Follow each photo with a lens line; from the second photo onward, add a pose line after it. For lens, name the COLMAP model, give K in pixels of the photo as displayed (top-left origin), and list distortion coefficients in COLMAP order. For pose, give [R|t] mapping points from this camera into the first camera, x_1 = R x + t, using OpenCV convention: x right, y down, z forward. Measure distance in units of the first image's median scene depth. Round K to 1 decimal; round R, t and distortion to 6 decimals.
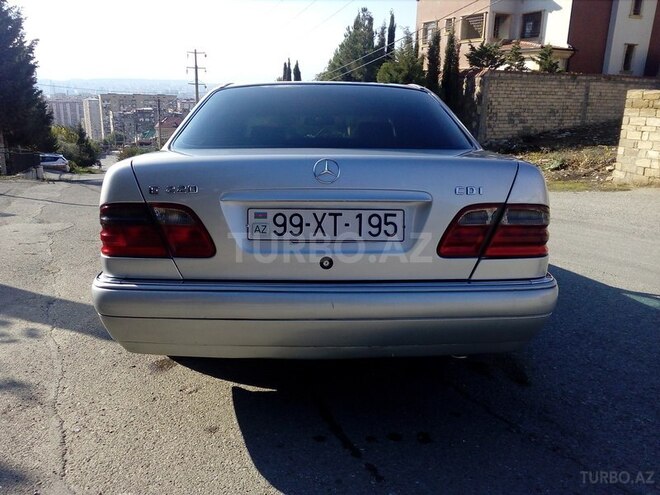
lens RADIAL K [[555.1, 0, 330.0], [0, 555.1, 247.5], [0, 0, 1]] dist [0.035050, -0.047434]
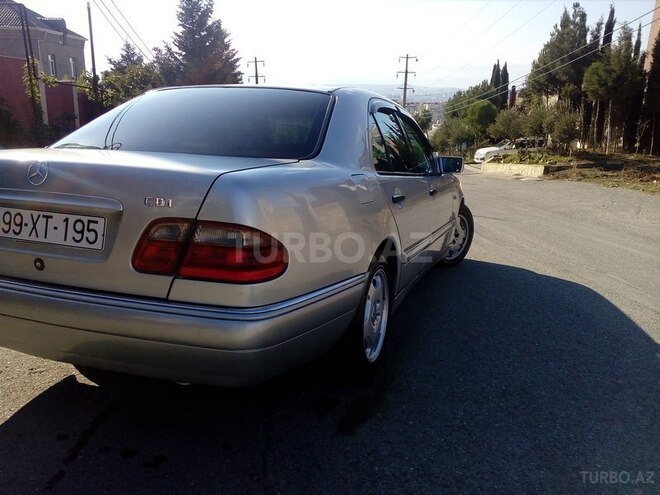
lens RADIAL K [[555.1, 0, 330.0], [0, 555.1, 247.5], [0, 0, 1]] dist [0.035050, -0.047434]
pose [[0.929003, 0.095887, -0.357435, 0.822501], [-0.098153, 0.995101, 0.011842, -0.064507], [0.356819, 0.024082, 0.933863, 0.238227]]
